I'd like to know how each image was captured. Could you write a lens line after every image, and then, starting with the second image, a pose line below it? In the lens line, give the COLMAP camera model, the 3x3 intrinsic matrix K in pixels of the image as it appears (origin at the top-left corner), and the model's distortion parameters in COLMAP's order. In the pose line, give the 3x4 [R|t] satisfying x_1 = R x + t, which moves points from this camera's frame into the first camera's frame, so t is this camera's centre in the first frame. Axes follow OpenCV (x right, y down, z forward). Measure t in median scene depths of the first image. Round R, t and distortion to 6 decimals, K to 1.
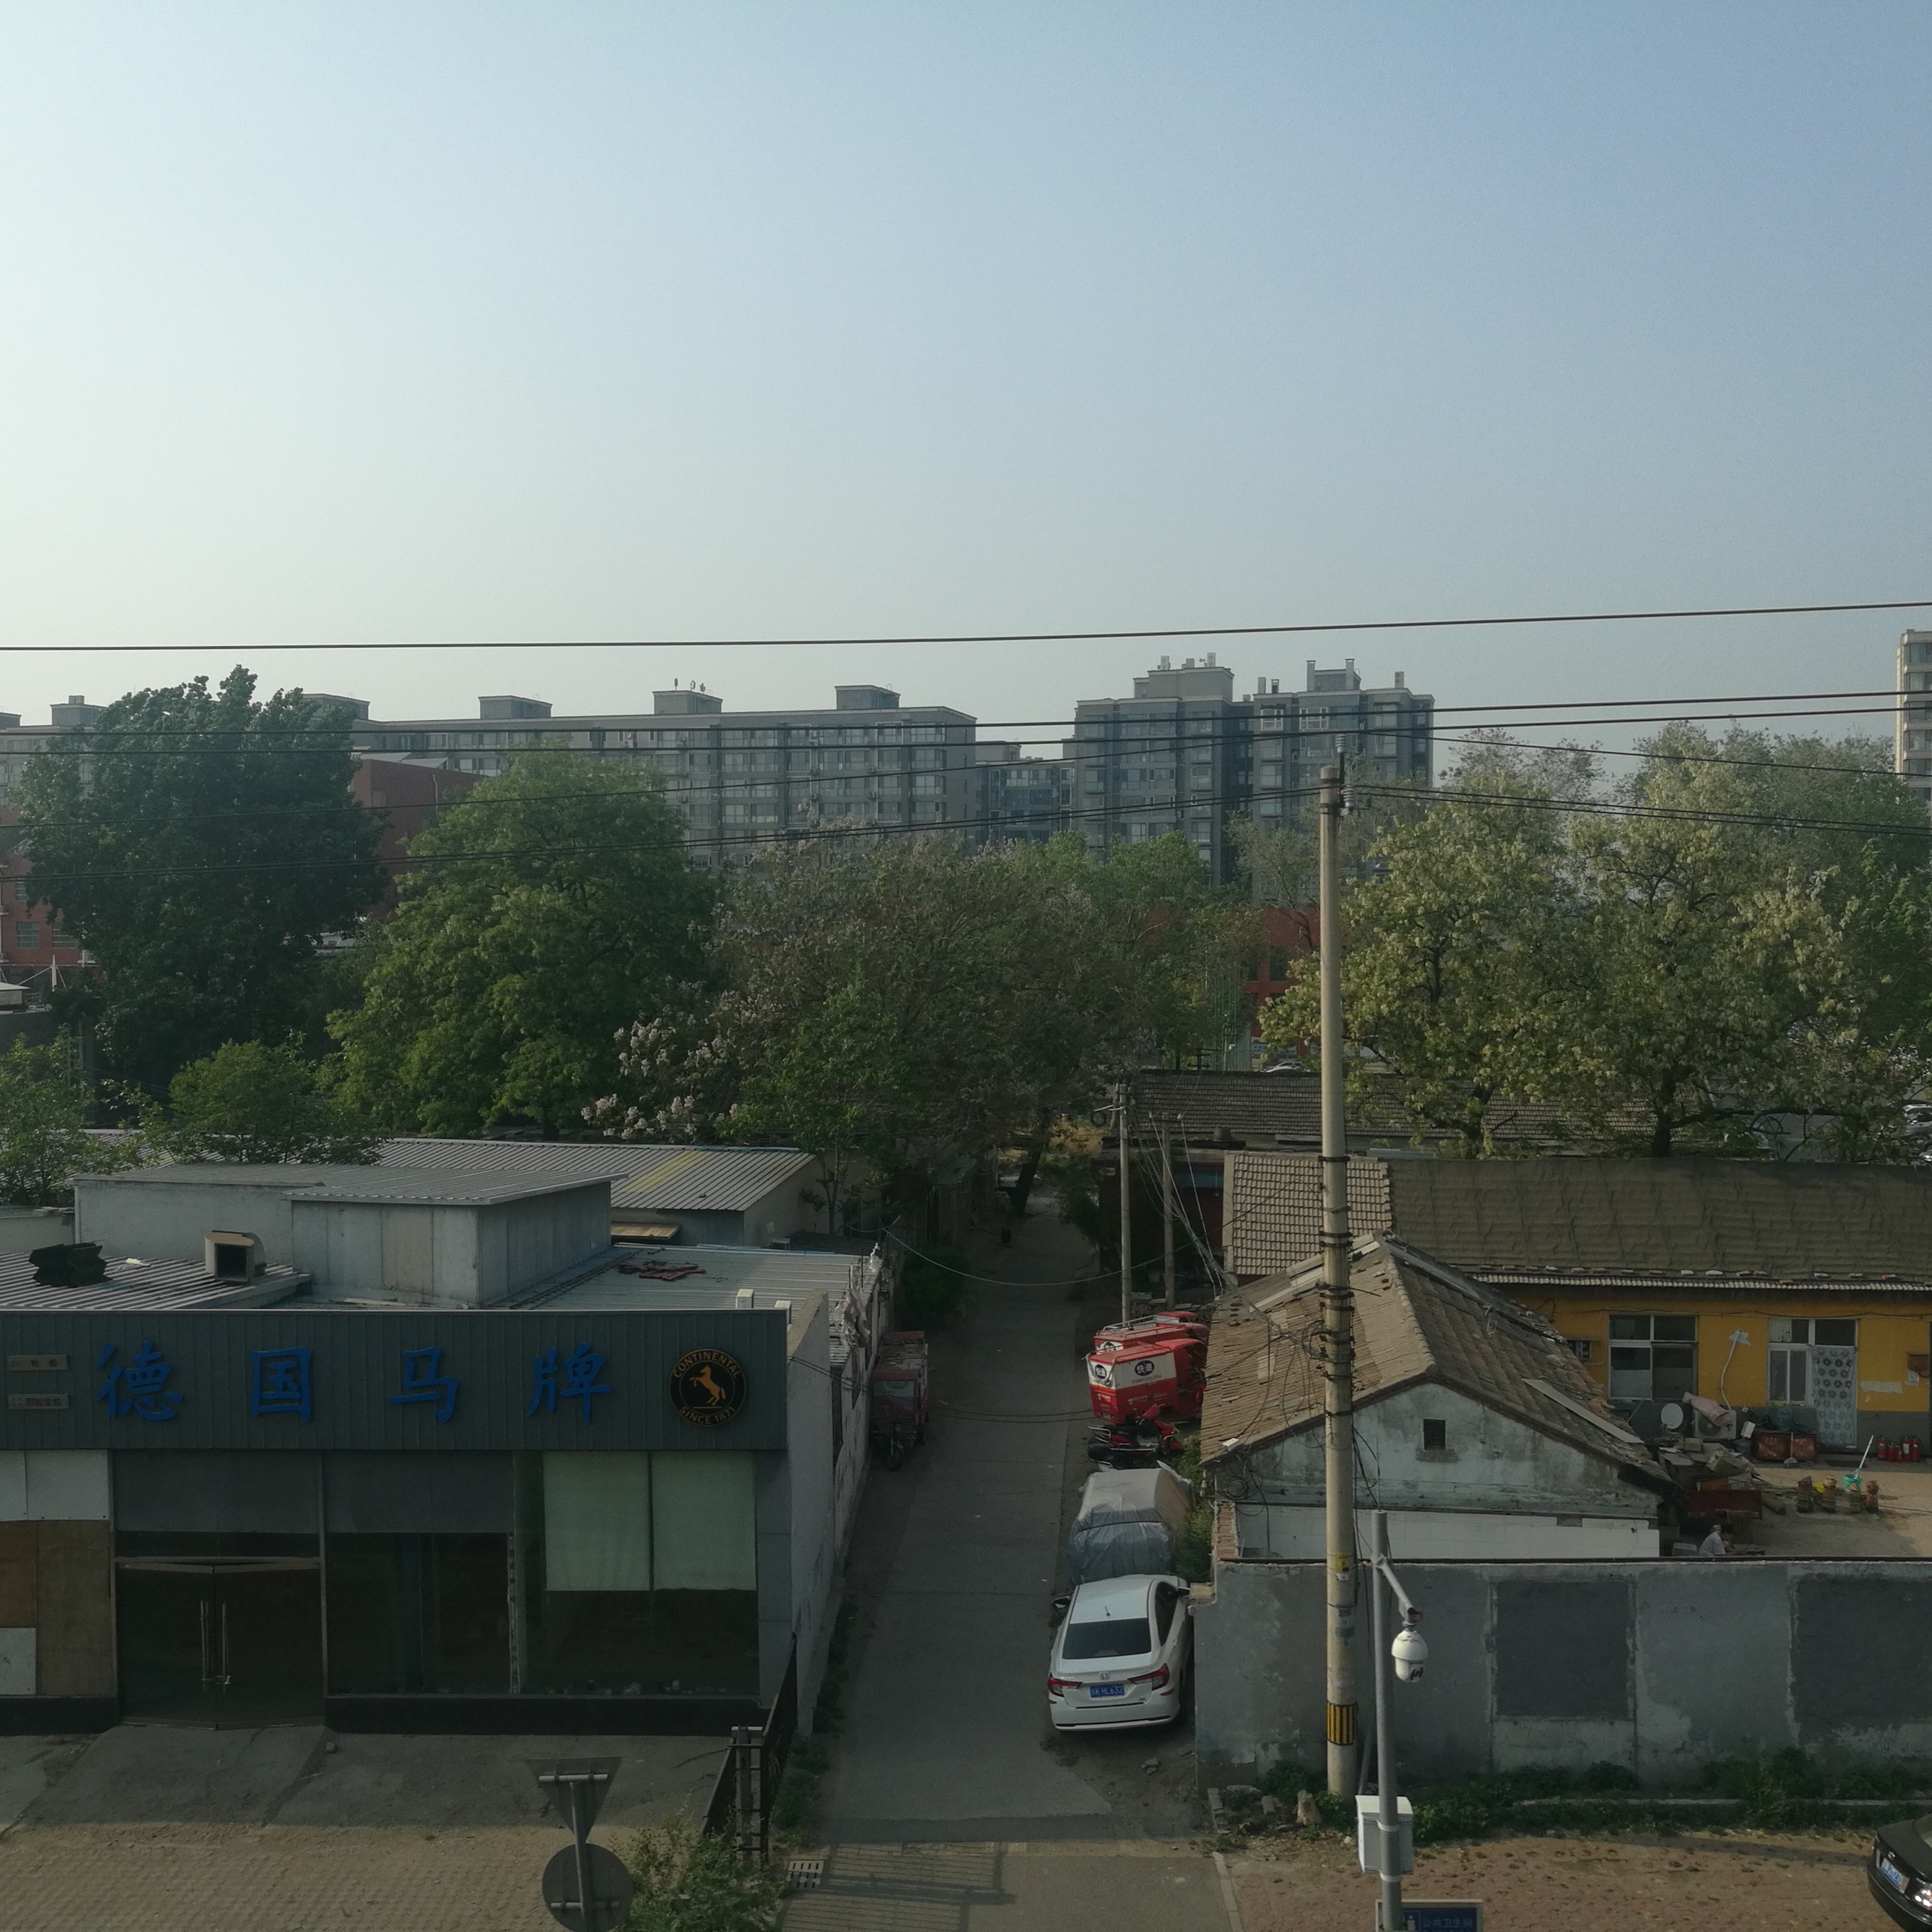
lens RADIAL K [[1956.0, 0, 969.3], [0, 1956.0, 1004.4], [0, 0, 1]] dist [0.160159, -0.529337]
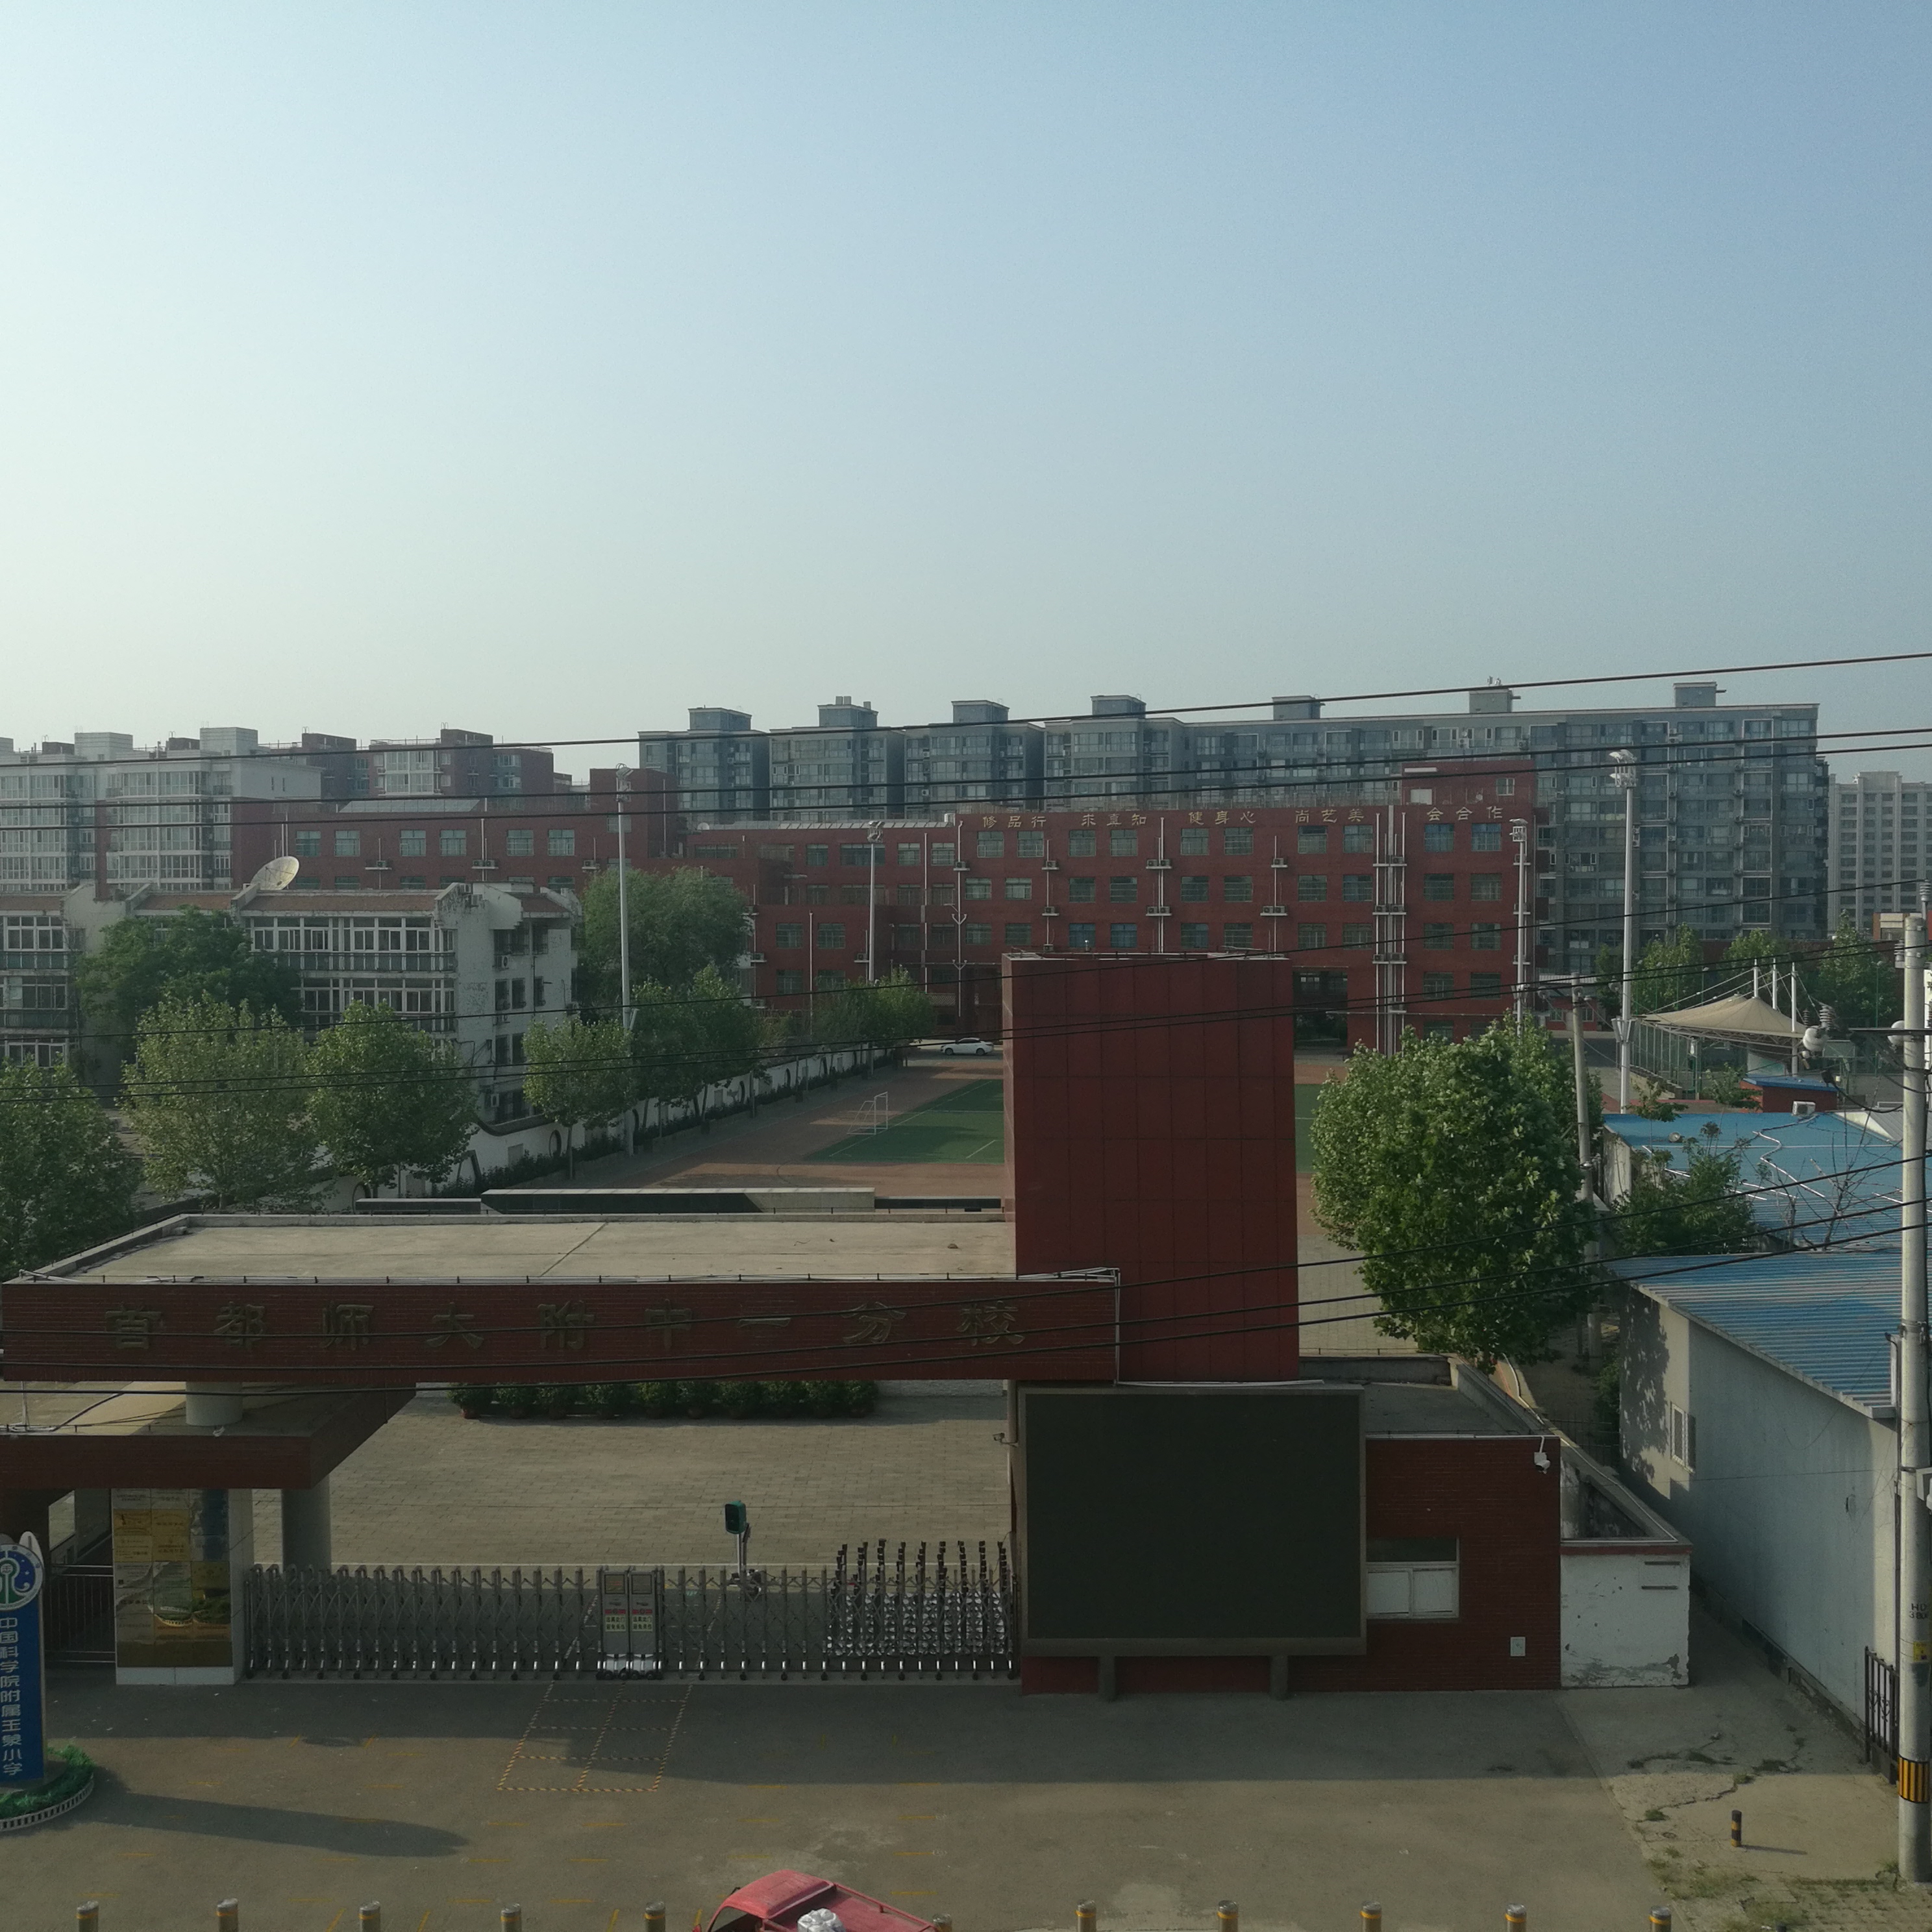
lens RADIAL K [[1952.5, 0, 969.4], [0, 1952.5, 986.2], [0, 0, 1]] dist [0.209661, -0.769203]
pose [[0.999991, 0.000475, 0.004171, -1.772097], [-0.000442, 0.999970, -0.007793, -0.004899], [-0.004175, 0.007791, 0.999961, 0.020067]]
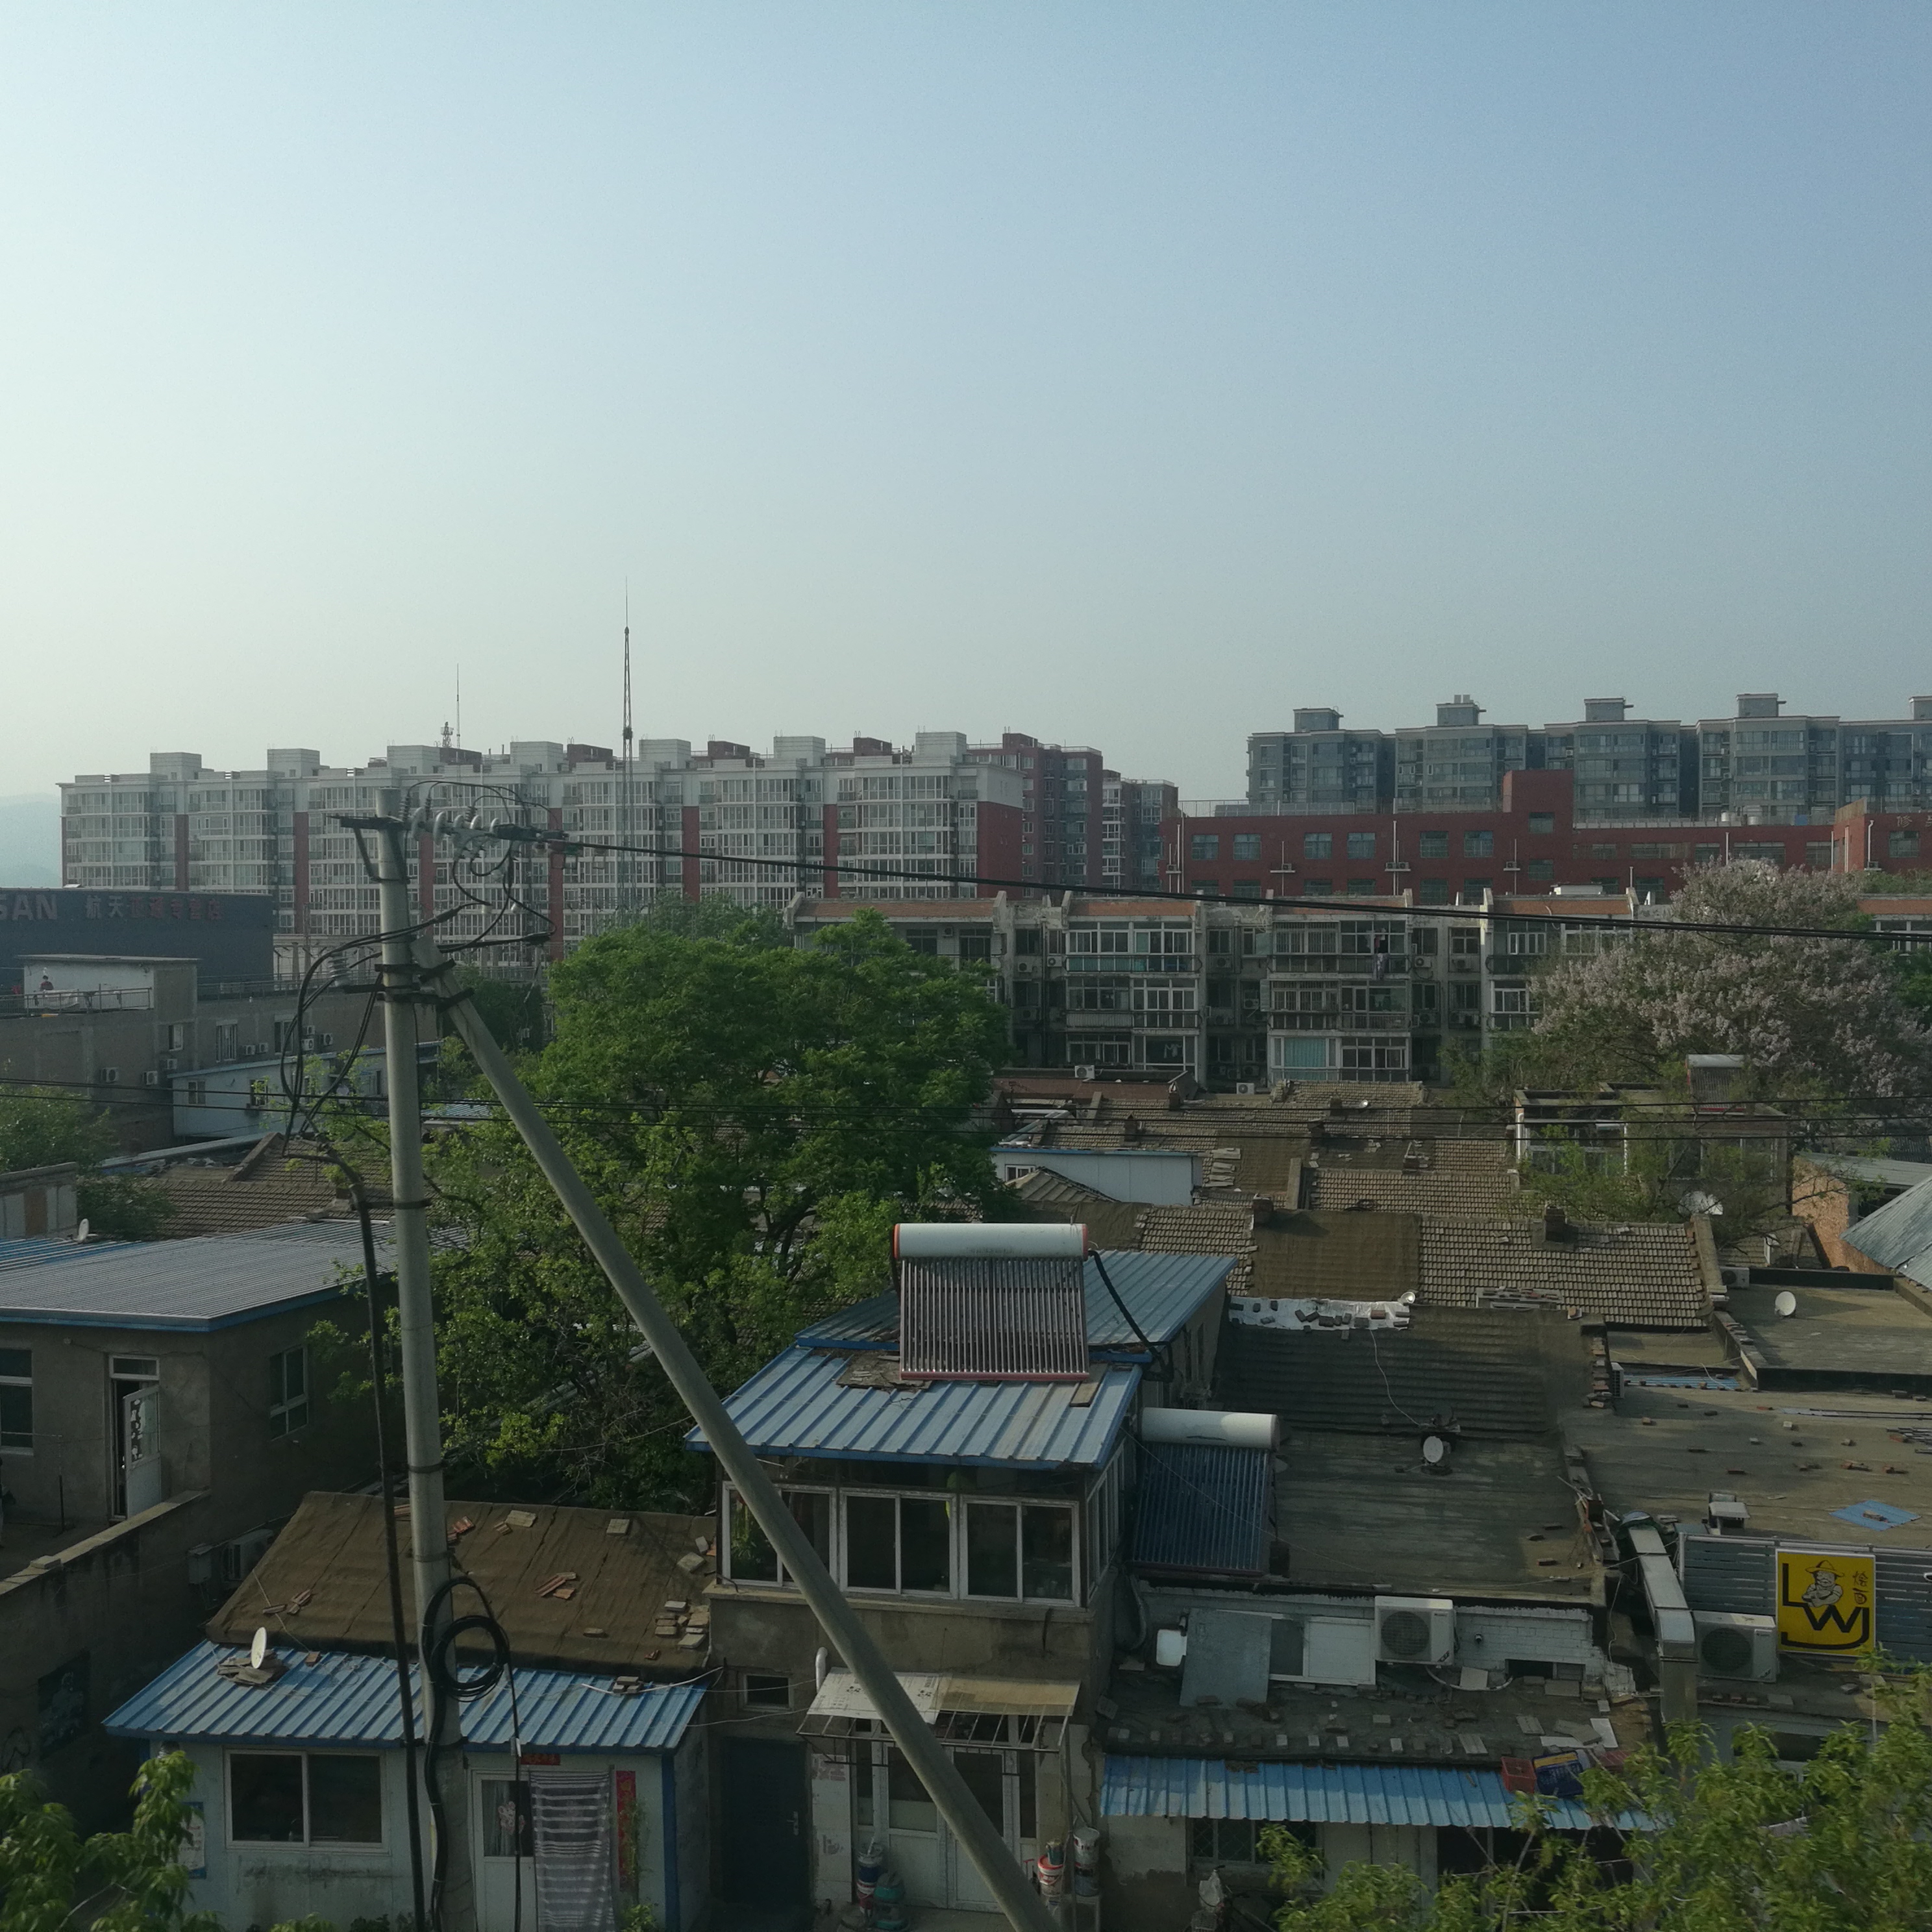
lens RADIAL K [[1956.0, 0, 969.3], [0, 1956.0, 1004.4], [0, 0, 1]] dist [0.160159, -0.529337]
pose [[0.999870, -0.001922, 0.016021, -3.237920], [0.001896, 0.999997, 0.001638, -0.009703], [-0.016024, -0.001607, 0.999870, 0.028494]]
